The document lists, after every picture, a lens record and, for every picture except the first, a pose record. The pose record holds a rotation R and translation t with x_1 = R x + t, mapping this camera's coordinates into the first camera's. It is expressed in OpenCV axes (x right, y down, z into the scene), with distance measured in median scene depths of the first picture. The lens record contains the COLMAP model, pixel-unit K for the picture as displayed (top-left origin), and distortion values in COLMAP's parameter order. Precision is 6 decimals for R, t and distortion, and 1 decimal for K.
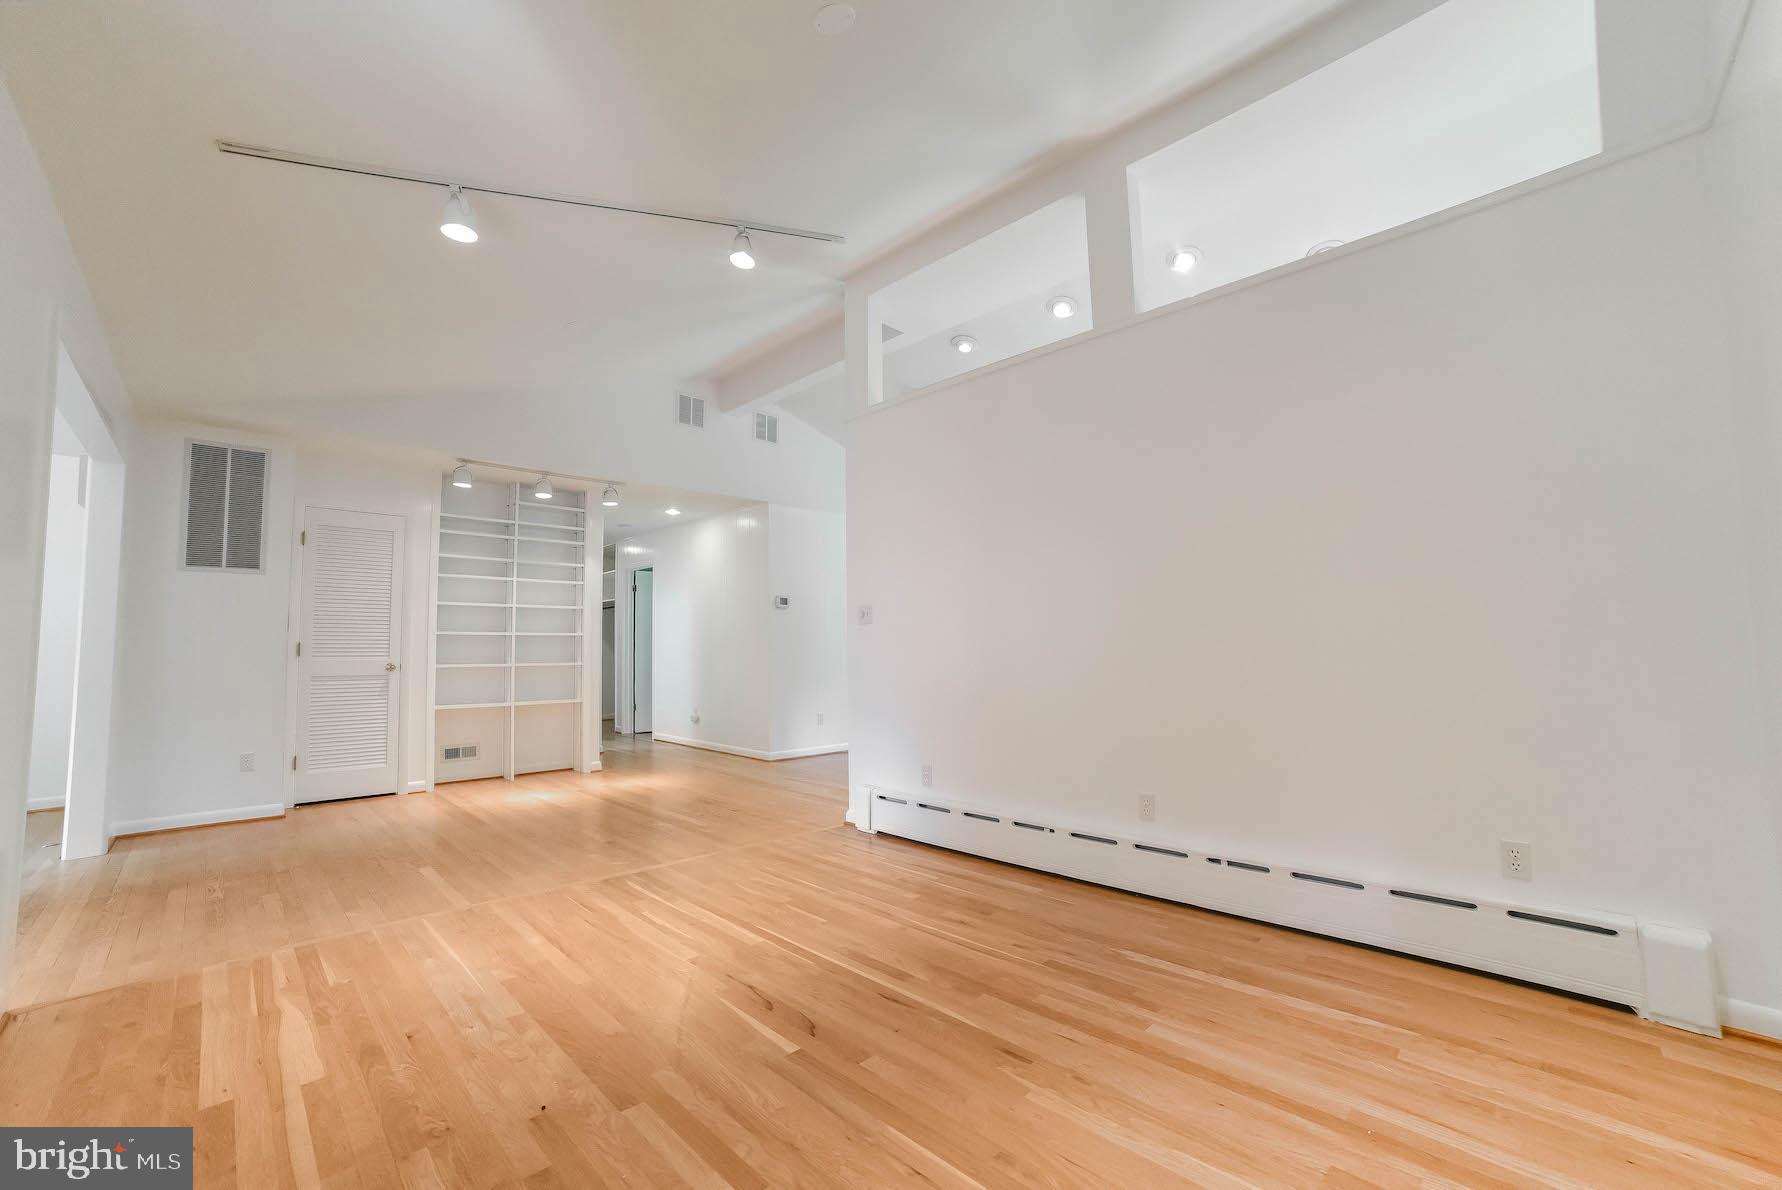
lens RADIAL K [[711.7, 0, 890.5], [0, 711.7, 605.2], [0, 0, 1]] dist [-0.099349, 0.037996]
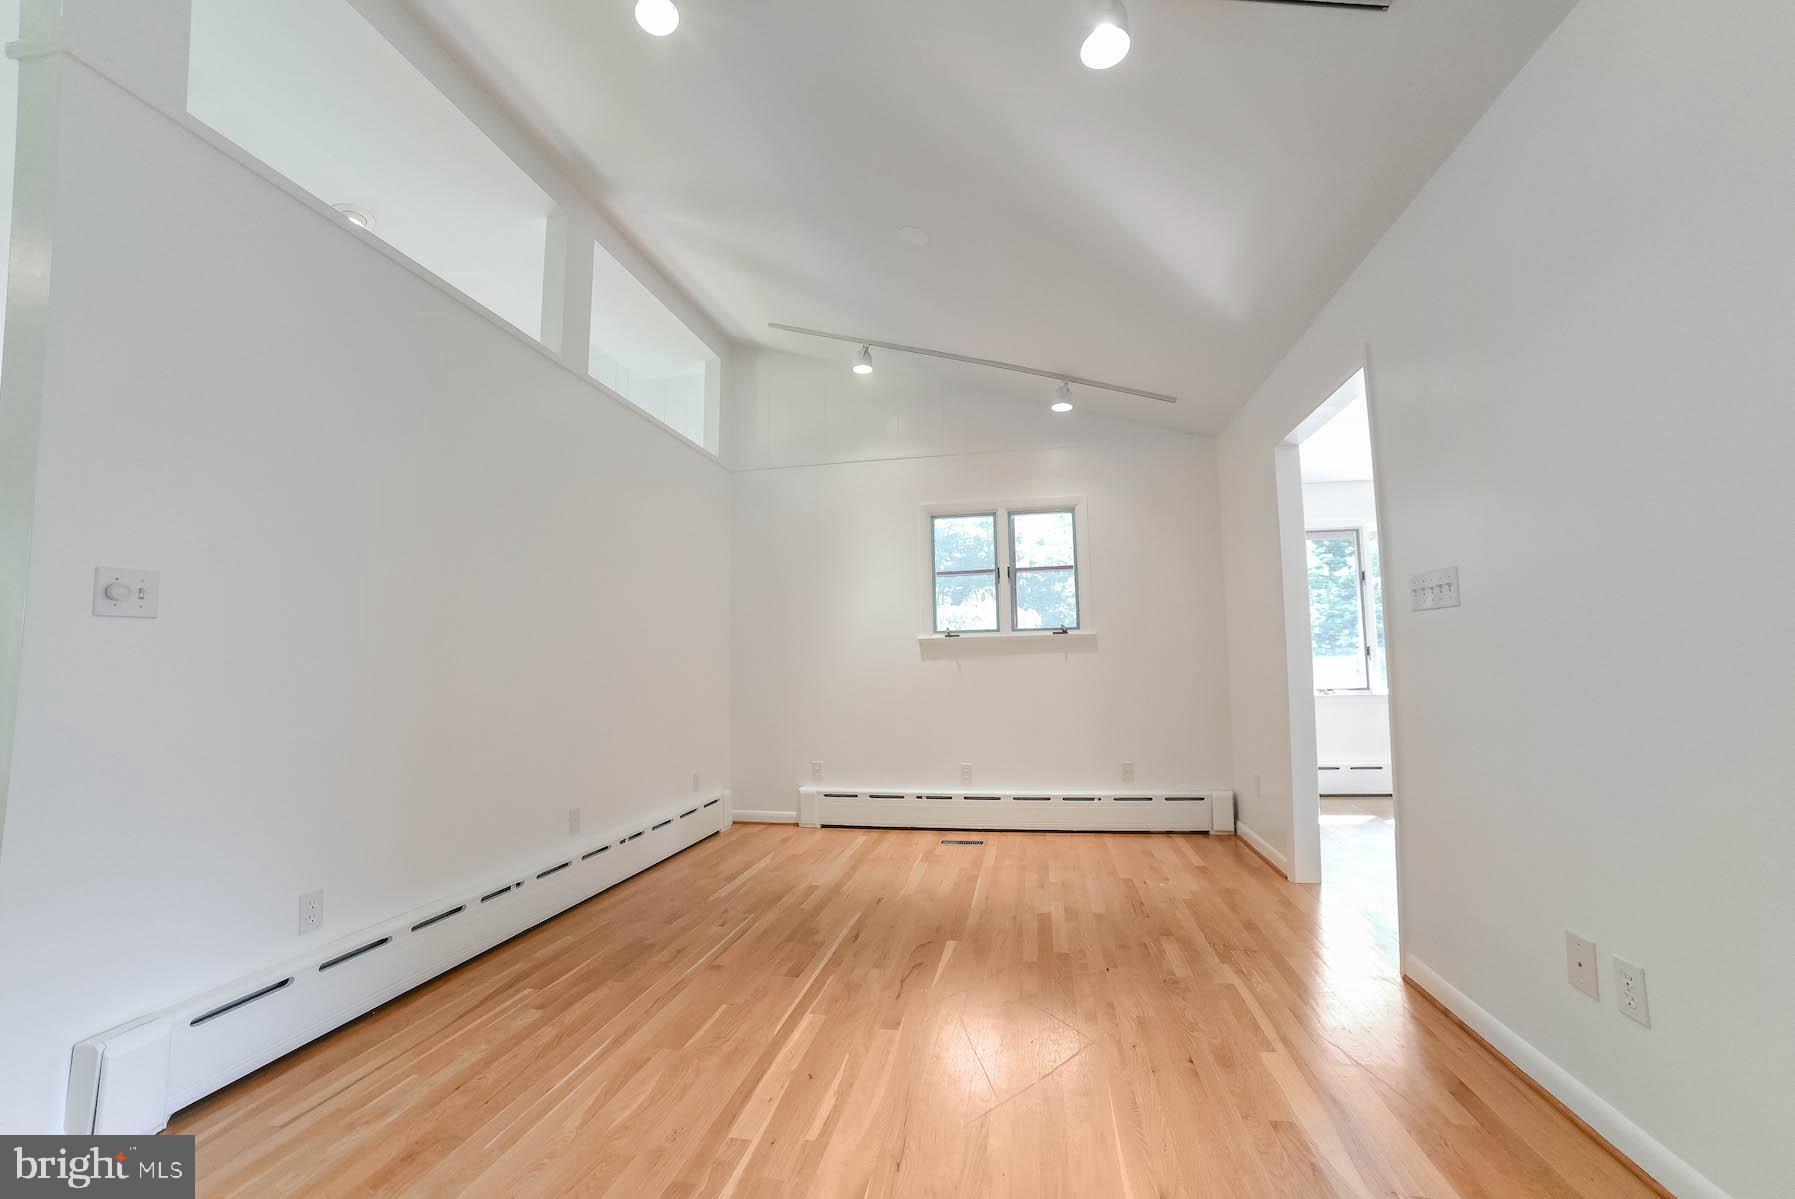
lens RADIAL K [[716.9, 0, 897.0], [0, 716.9, 609.8], [0, 0, 1]] dist [-0.099349, 0.037996]
pose [[-0.563175, 0.087636, 0.821678, -0.939921], [-0.028392, 0.991721, -0.125232, 0.094152], [-0.825850, -0.093857, -0.556024, 1.369884]]
